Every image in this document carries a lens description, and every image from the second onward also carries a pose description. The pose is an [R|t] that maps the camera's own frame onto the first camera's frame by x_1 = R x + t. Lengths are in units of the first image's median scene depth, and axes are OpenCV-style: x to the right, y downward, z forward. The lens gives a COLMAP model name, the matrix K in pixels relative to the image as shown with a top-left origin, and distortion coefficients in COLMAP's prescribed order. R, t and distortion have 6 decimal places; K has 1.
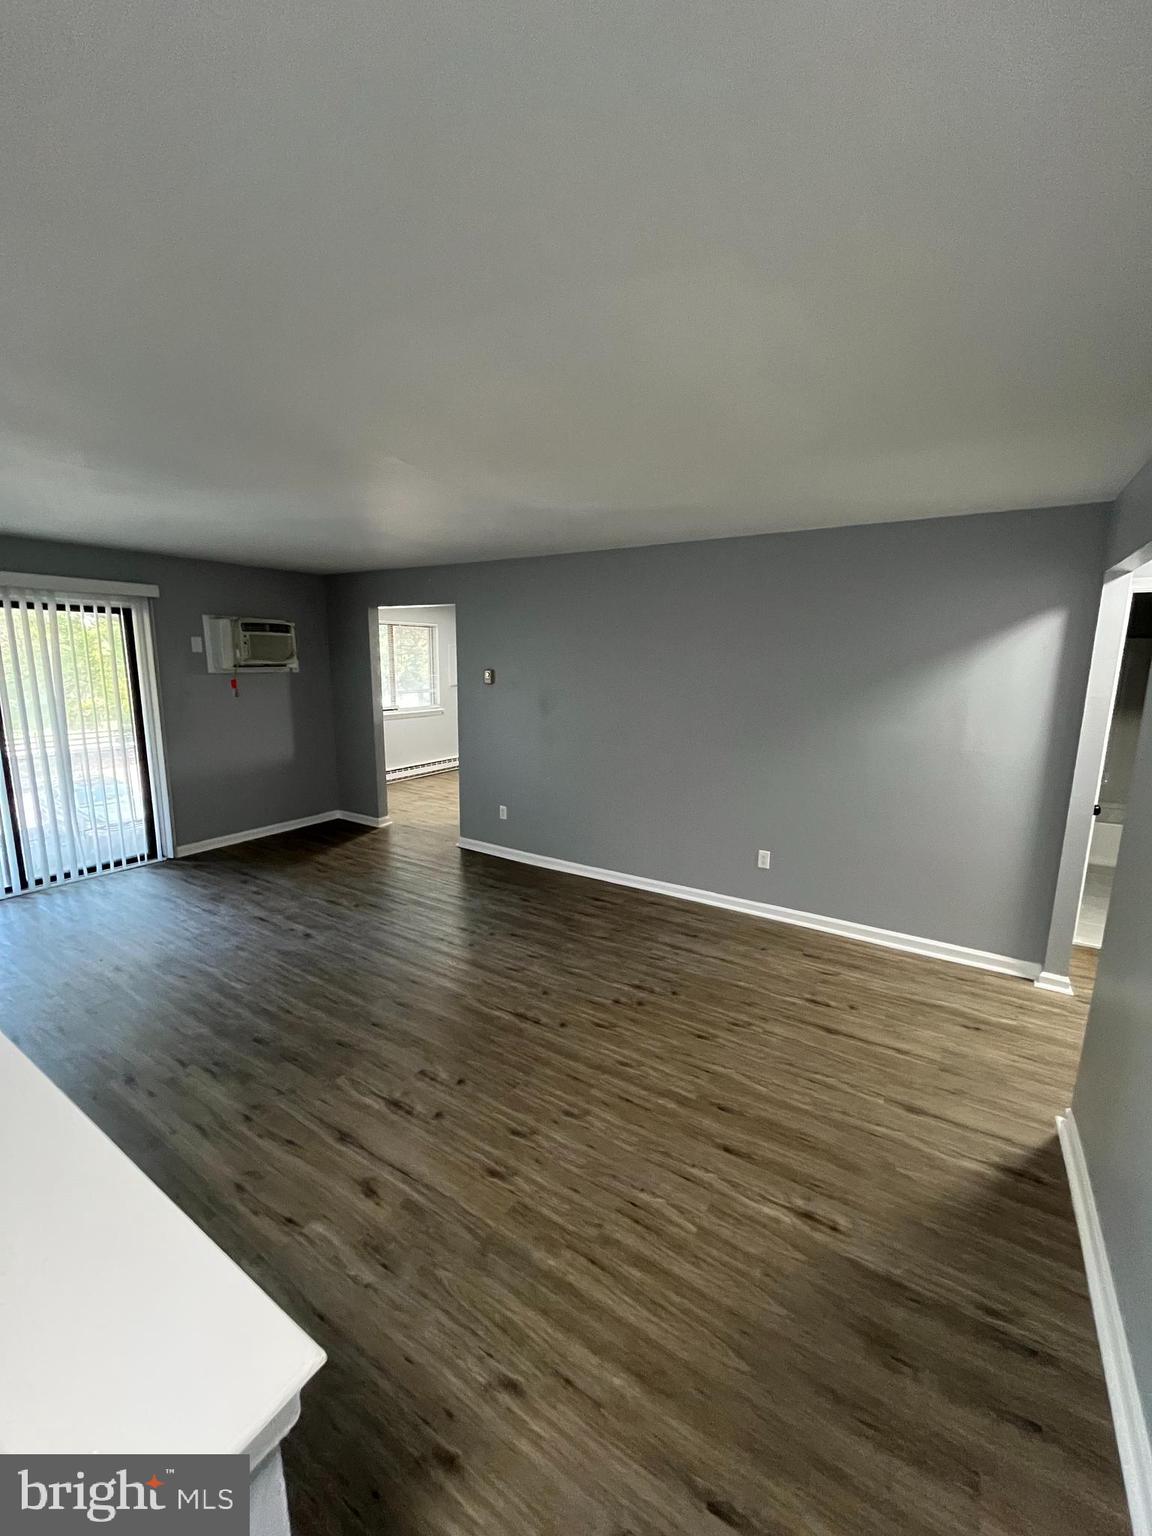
lens RADIAL K [[619.5, 0, 574.2], [0, 619.5, 766.3], [0, 0, 1]] dist [-0.002000, 0.000216]
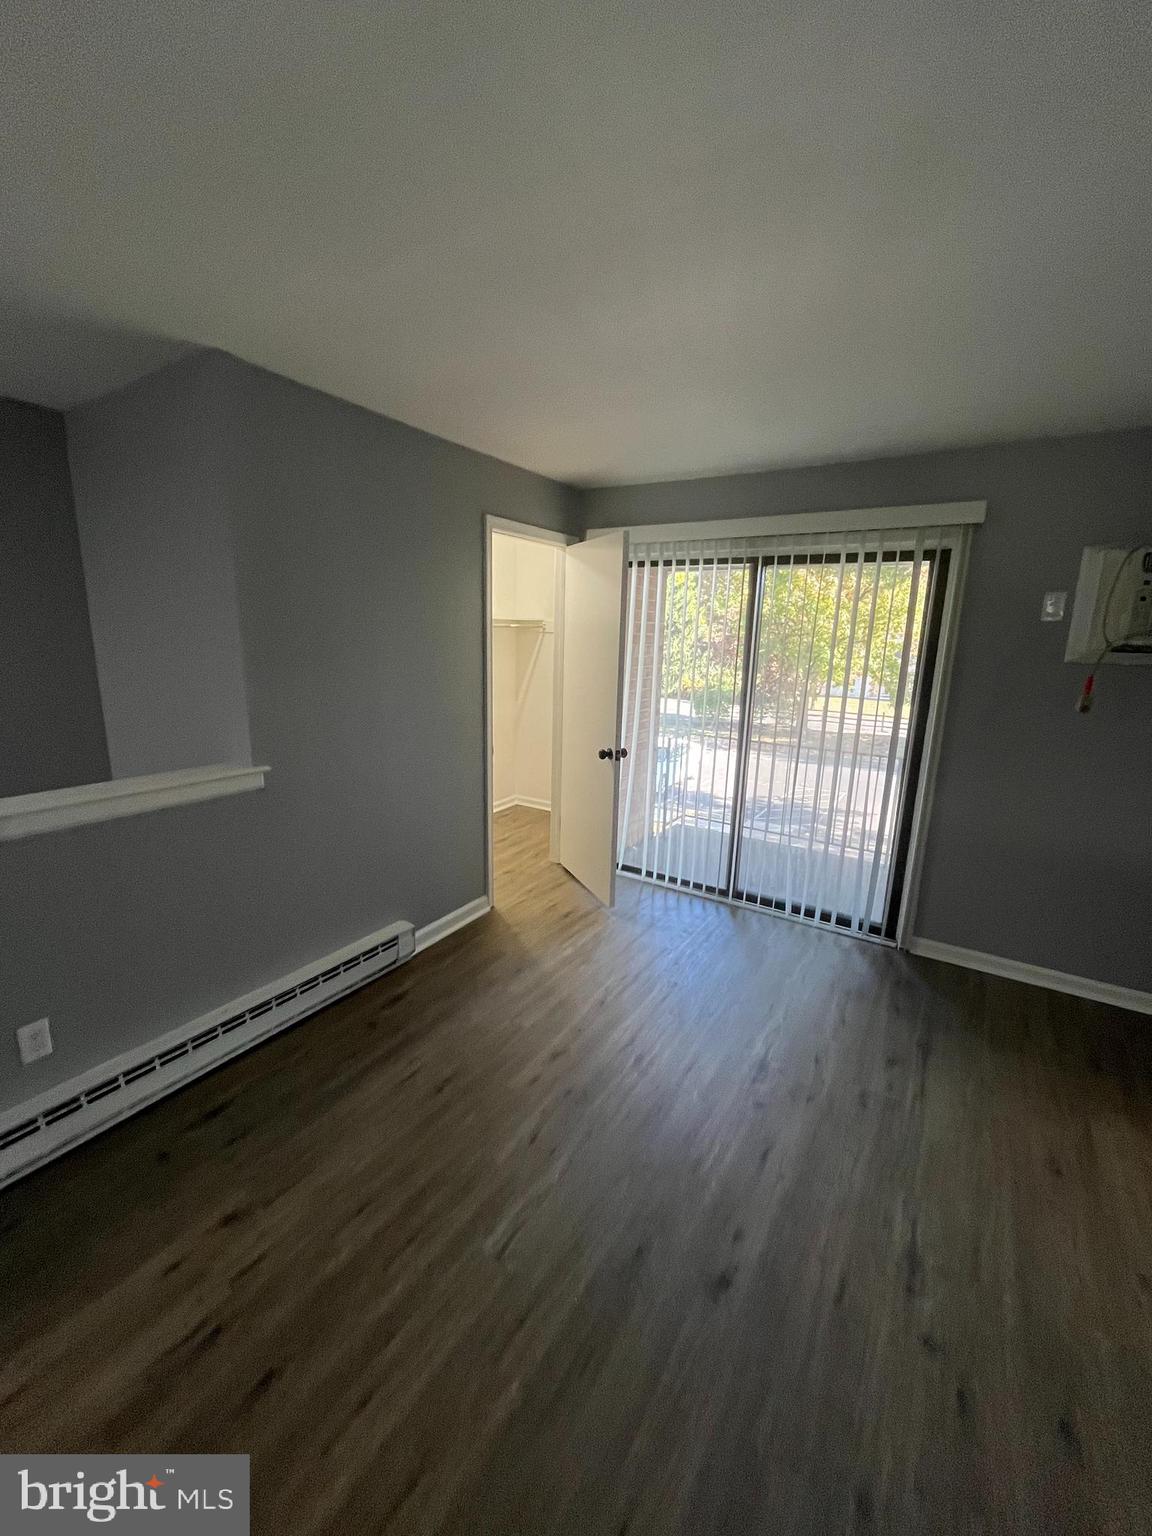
lens RADIAL K [[619.8, 0, 573.2], [0, 619.8, 765.1], [0, 0, 1]] dist [-0.001056, -0.000480]
pose [[0.006799, 0.201918, -0.979379, -0.132208], [-0.197433, 0.960393, 0.196633, -0.173187], [0.980293, 0.192025, 0.046395, 1.152809]]
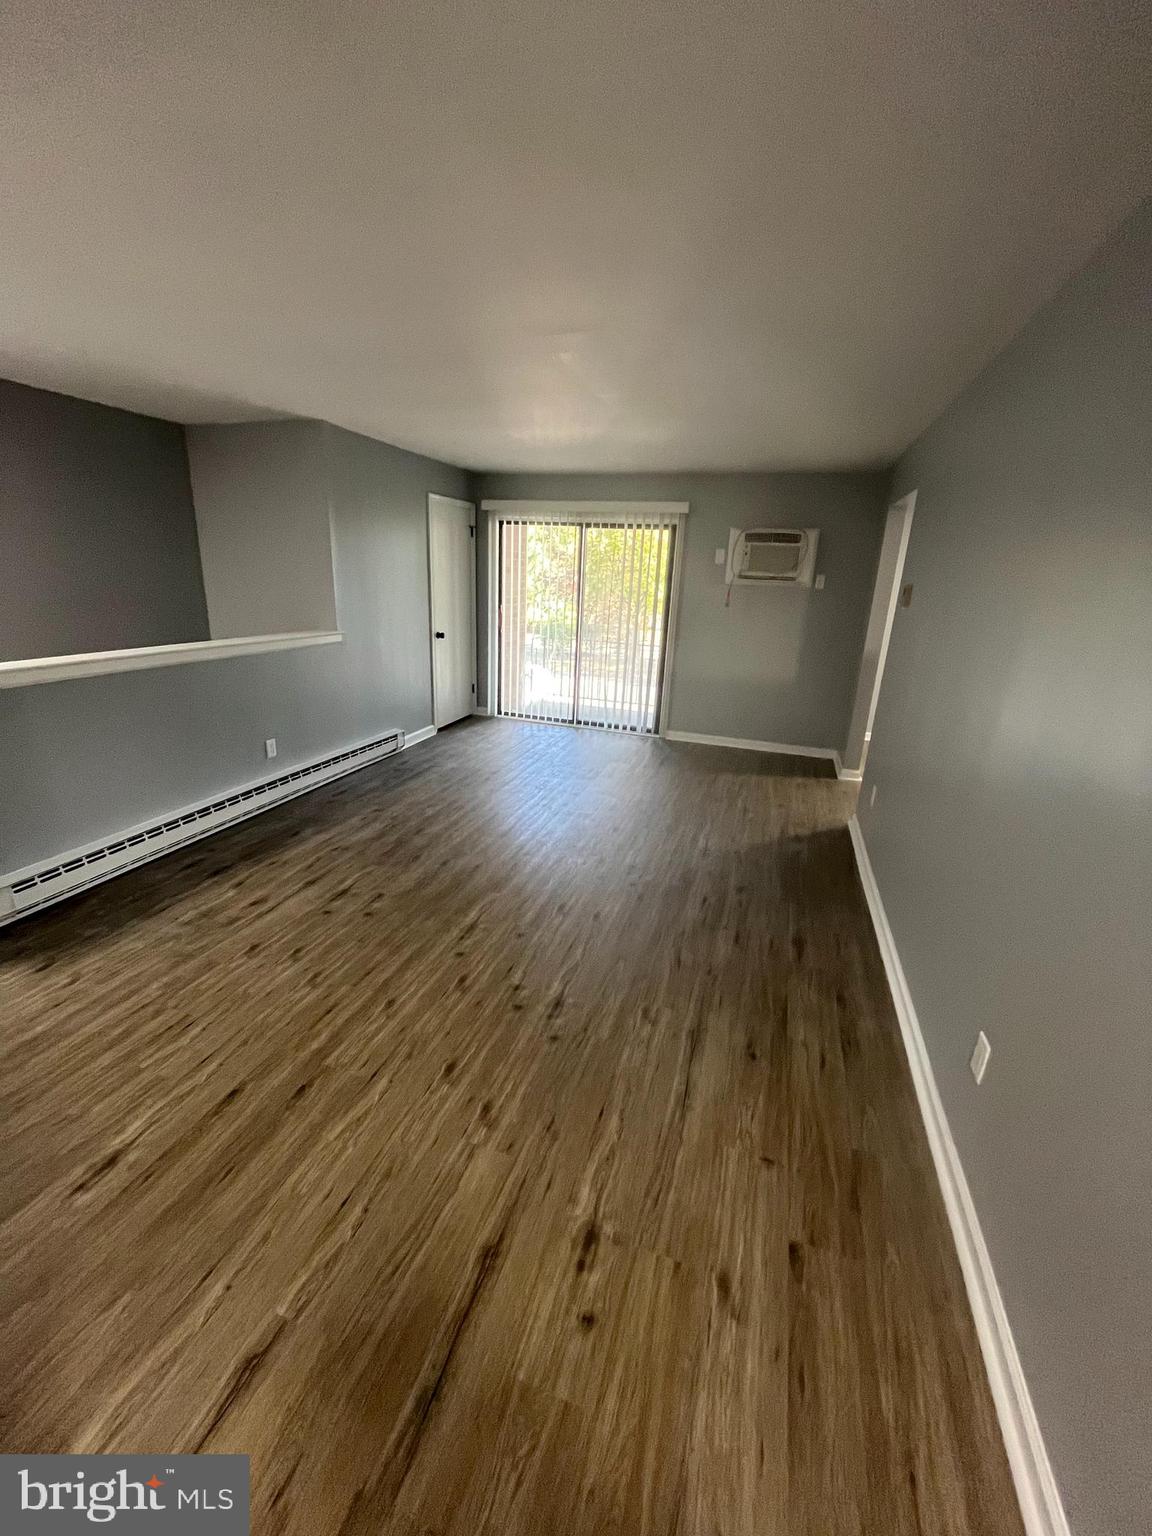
lens RADIAL K [[613.3, 0, 574.1], [0, 613.3, 772.5], [0, 0, 1]] dist [0.000456, 0.000270]
pose [[0.251738, 0.303172, -0.919084, 0.840007], [-0.208043, 0.944418, 0.254546, -0.111875], [0.945170, 0.127130, 0.300818, 0.920032]]
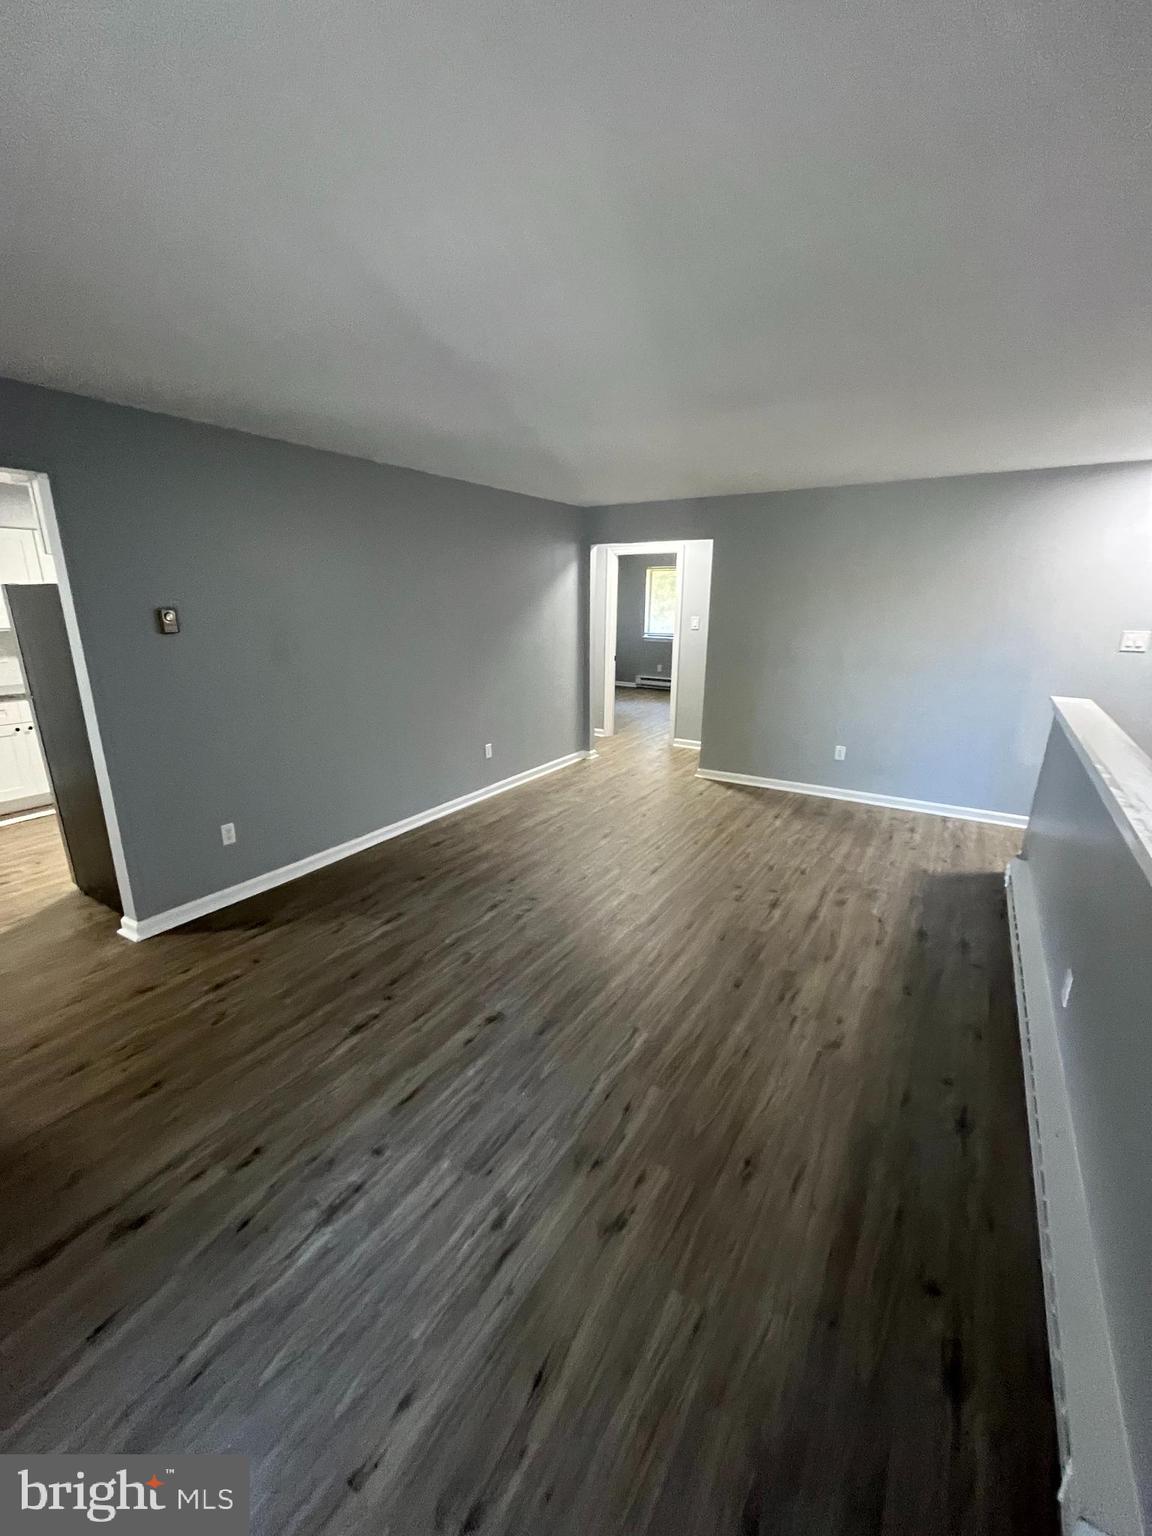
lens RADIAL K [[619.5, 0, 574.2], [0, 619.5, 766.3], [0, 0, 1]] dist [-0.002000, 0.000216]
pose [[-0.010092, -0.275581, 0.961225, -1.399249], [0.170788, 0.946674, 0.273203, -0.207084], [-0.985256, 0.166923, 0.037512, 1.193598]]
